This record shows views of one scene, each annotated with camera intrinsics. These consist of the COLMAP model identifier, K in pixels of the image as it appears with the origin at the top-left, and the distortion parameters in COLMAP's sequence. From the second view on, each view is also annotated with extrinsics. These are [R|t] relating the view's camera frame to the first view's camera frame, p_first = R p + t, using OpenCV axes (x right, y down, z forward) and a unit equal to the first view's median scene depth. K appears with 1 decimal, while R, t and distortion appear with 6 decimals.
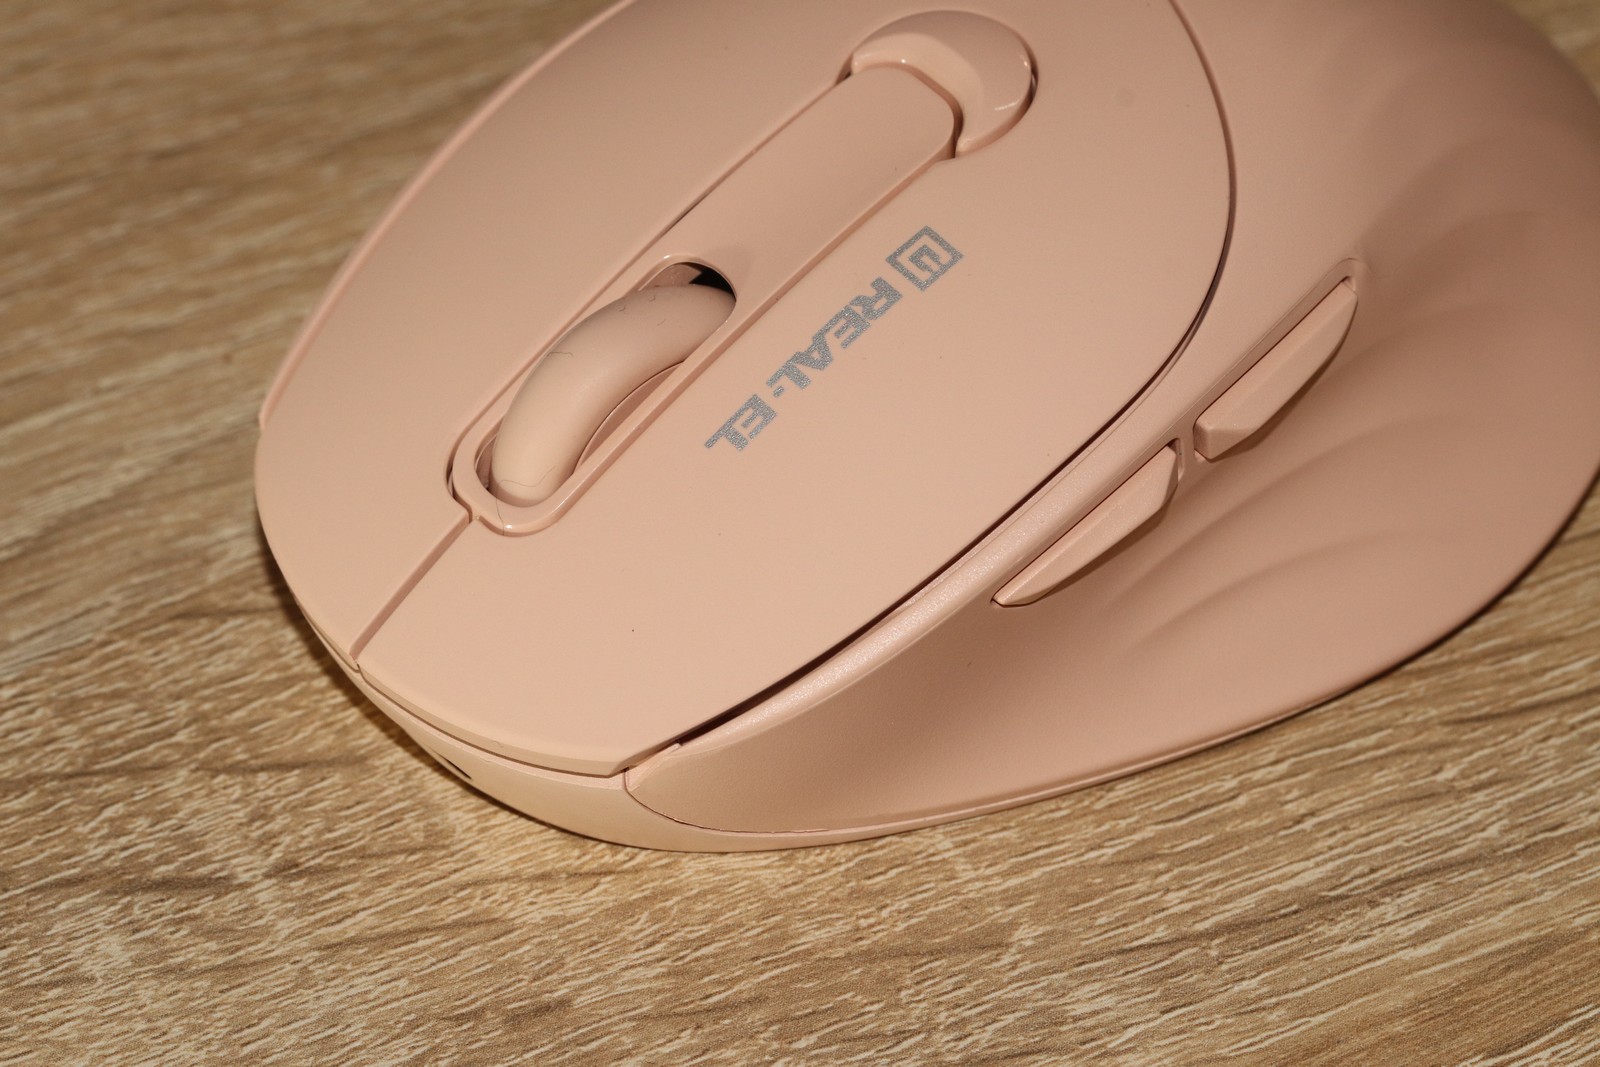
lens RADIAL K [[8739.8, 0, 856.6], [0, 8739.8, 533.7], [0, 0, 1]] dist [-0.011763, 2.913224]
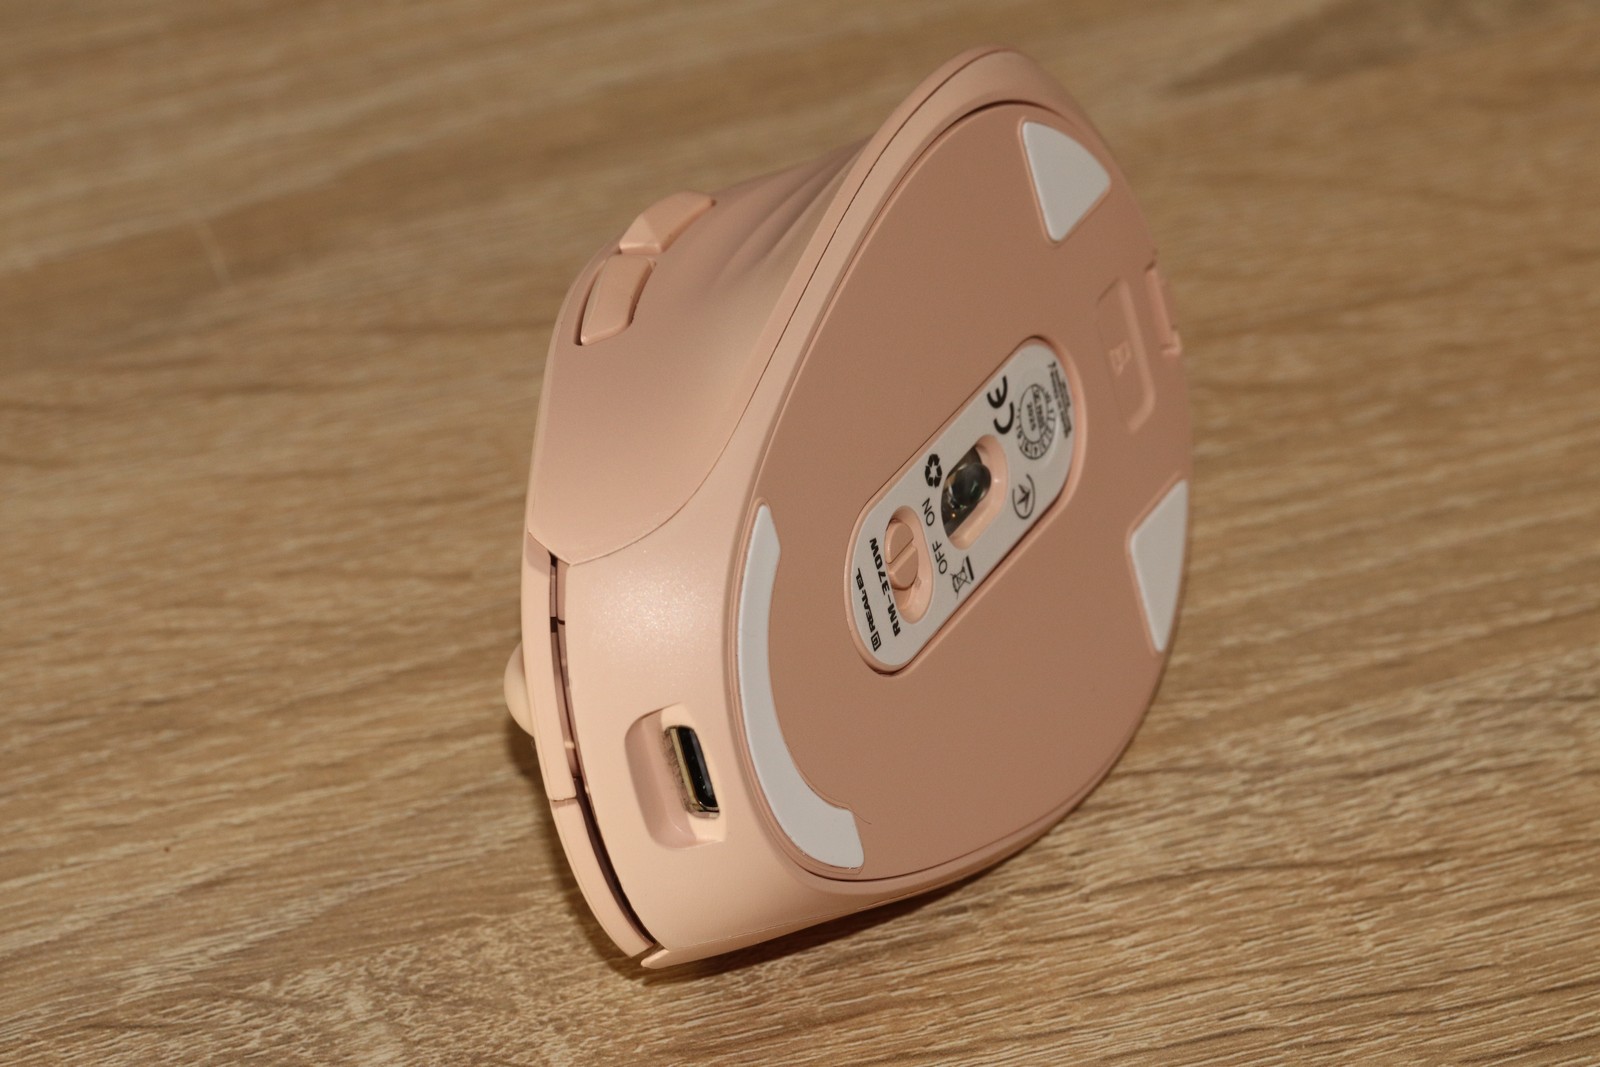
lens RADIAL K [[8380.8, 0, 751.8], [0, 8380.8, 533.5], [0, 0, 1]] dist [-0.093987, 5.498291]
pose [[0.991375, 0.058058, -0.117496, 0.165692], [-0.073859, 0.988097, -0.134941, 0.100105], [0.108263, 0.142455, 0.983863, -0.228044]]
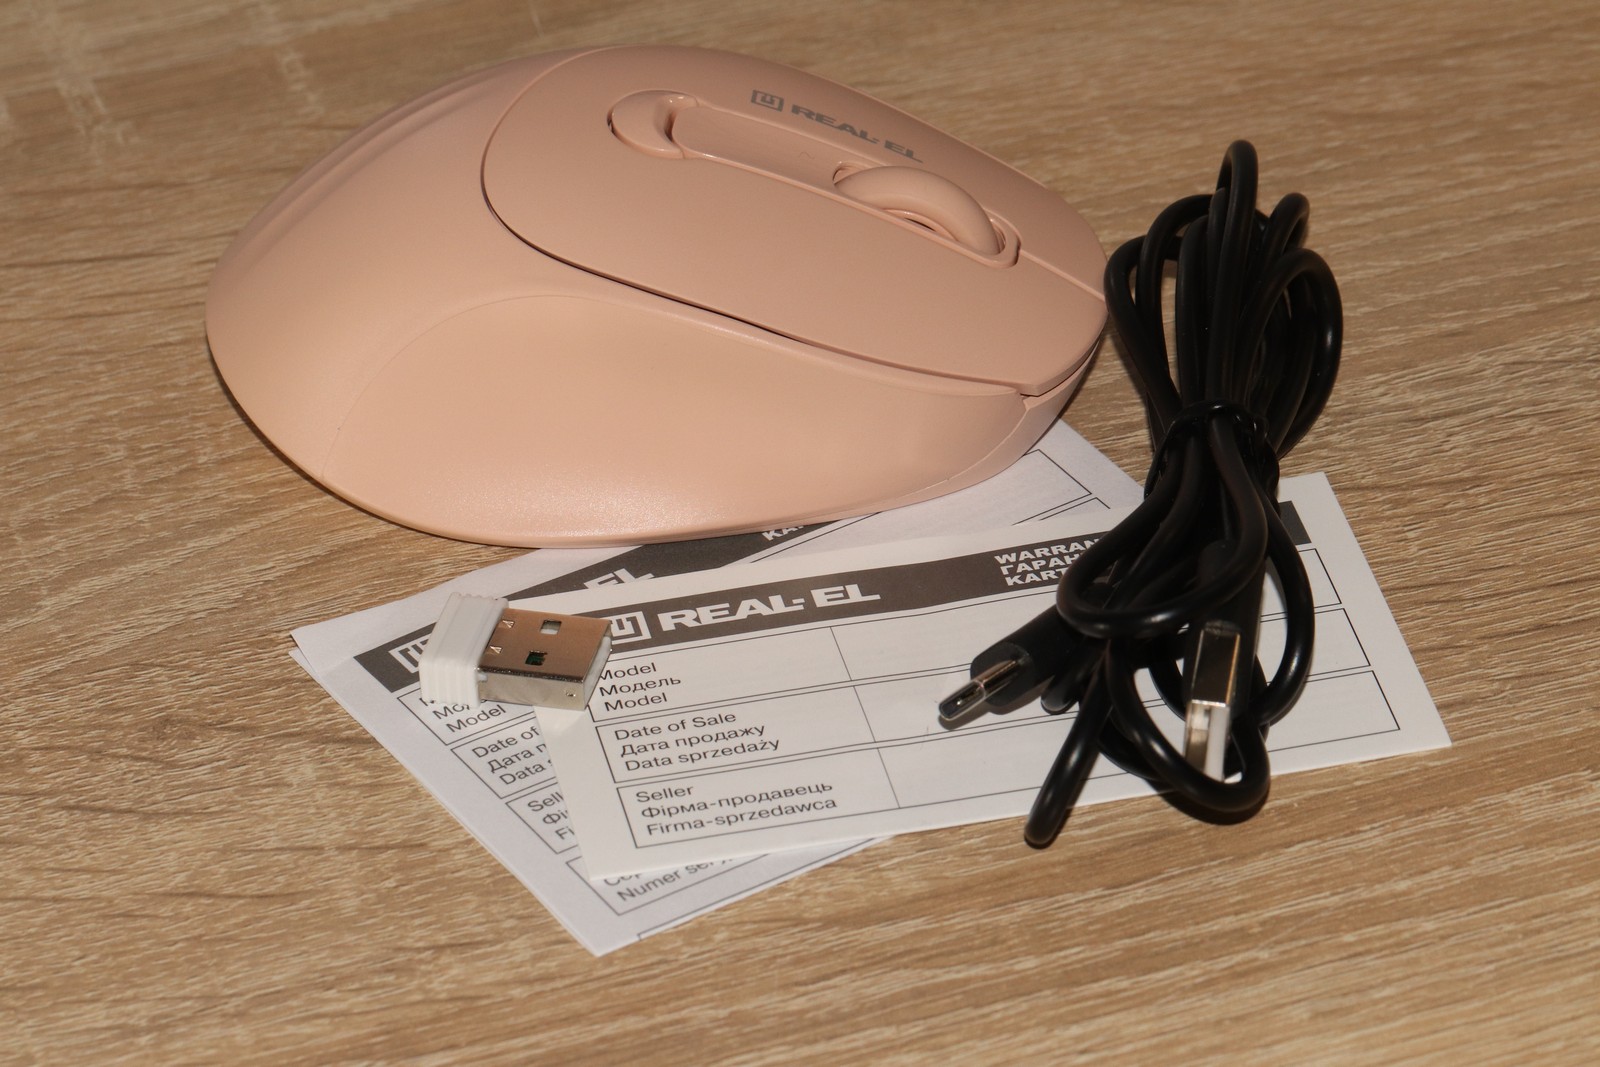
lens RADIAL K [[8161.8, 0, 568.5], [0, 8161.8, 533.7], [0, 0, 1]] dist [-0.262505, 11.083856]
pose [[0.975167, 0.067578, -0.210908, 0.283815], [-0.093037, 0.989205, -0.113215, 0.171534], [0.200981, 0.130025, 0.970927, -0.497152]]
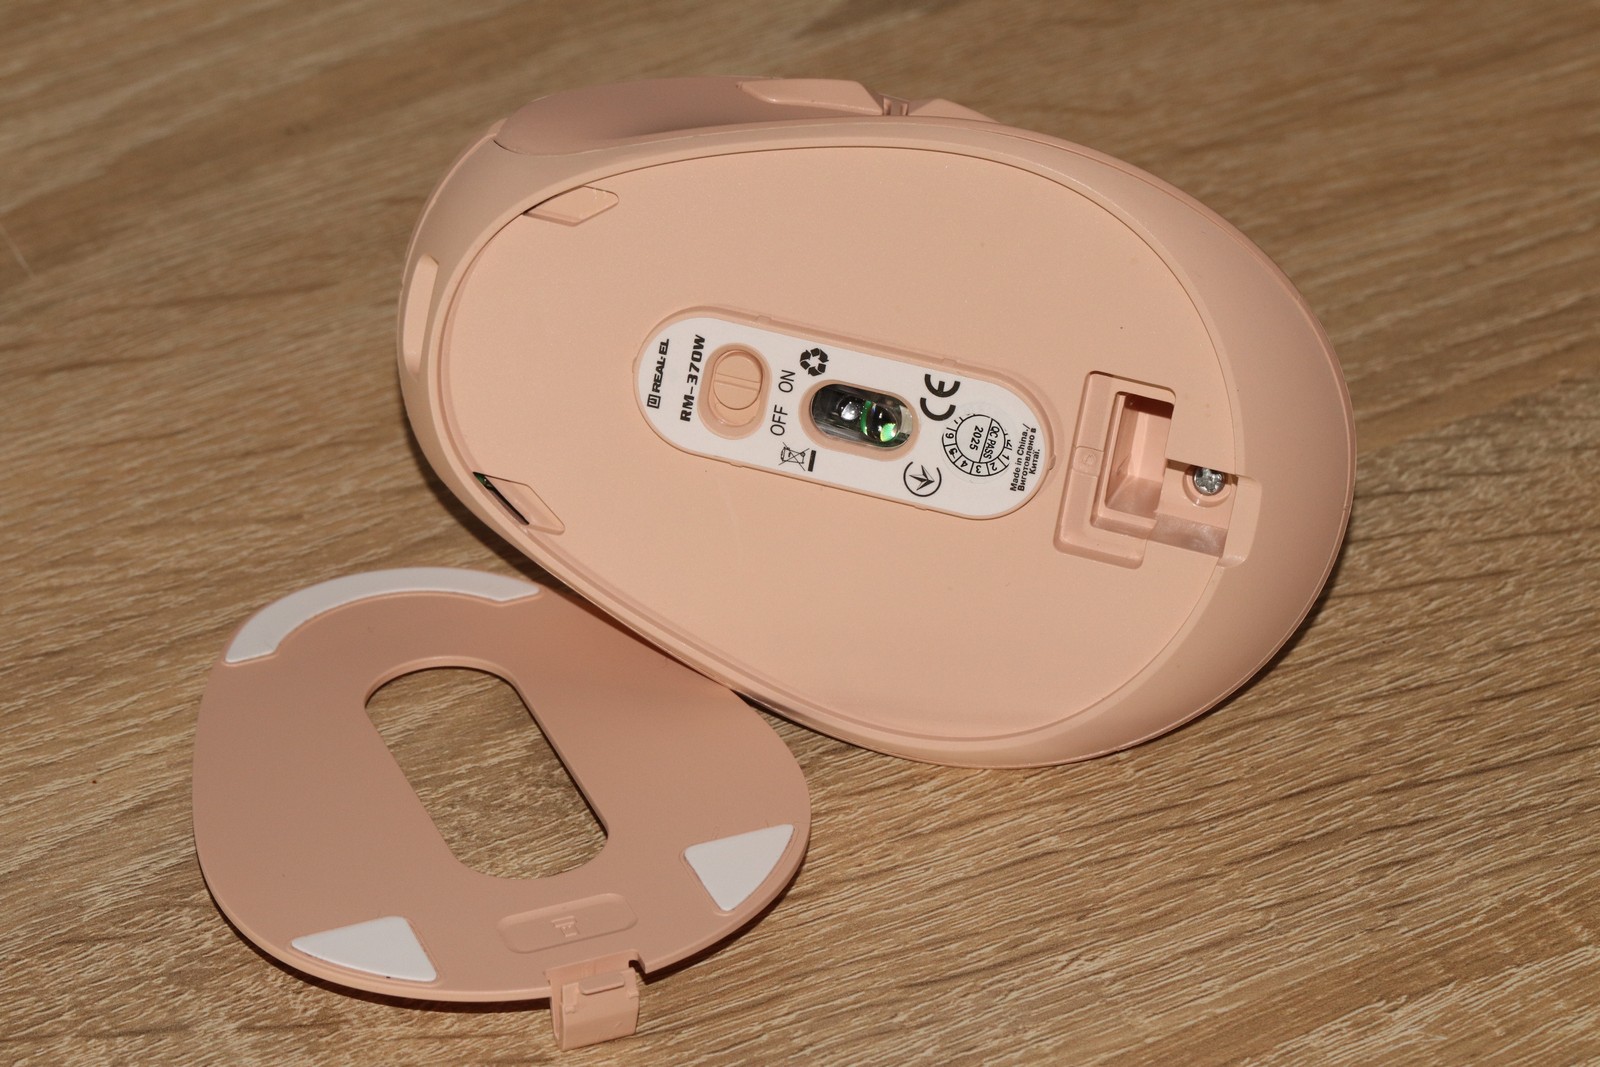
lens RADIAL K [[8226.6, 0, 840.6], [0, 8226.6, 533.6], [0, 0, 1]] dist [-0.053906, 5.456127]
pose [[0.999600, -0.025295, 0.012631, 0.041594], [0.026434, 0.994632, -0.100047, 0.087156], [-0.010033, 0.100341, 0.994903, -0.435027]]
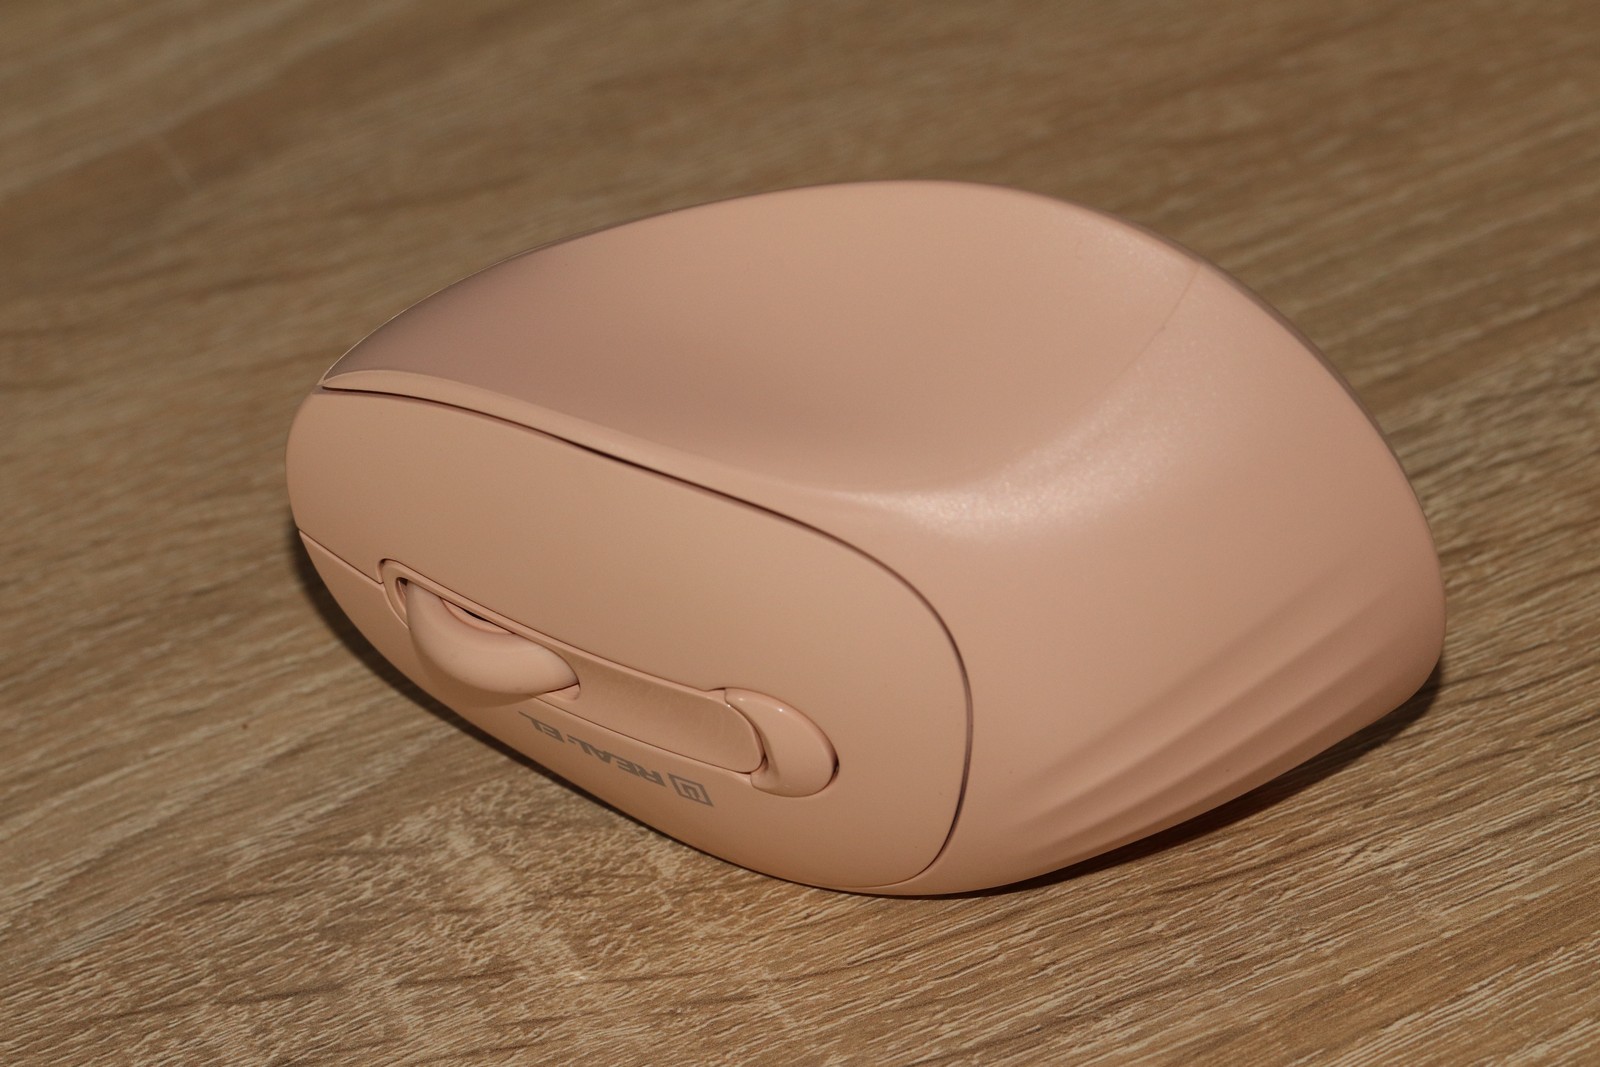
lens RADIAL K [[8368.7, 0, 714.0], [0, 8368.7, 533.5], [0, 0, 1]] dist [0.012352, 2.103600]
pose [[0.992311, -0.088628, -0.086394, 0.116159], [0.076247, 0.987584, -0.137350, 0.137537], [0.097494, 0.129706, 0.986748, -0.255483]]
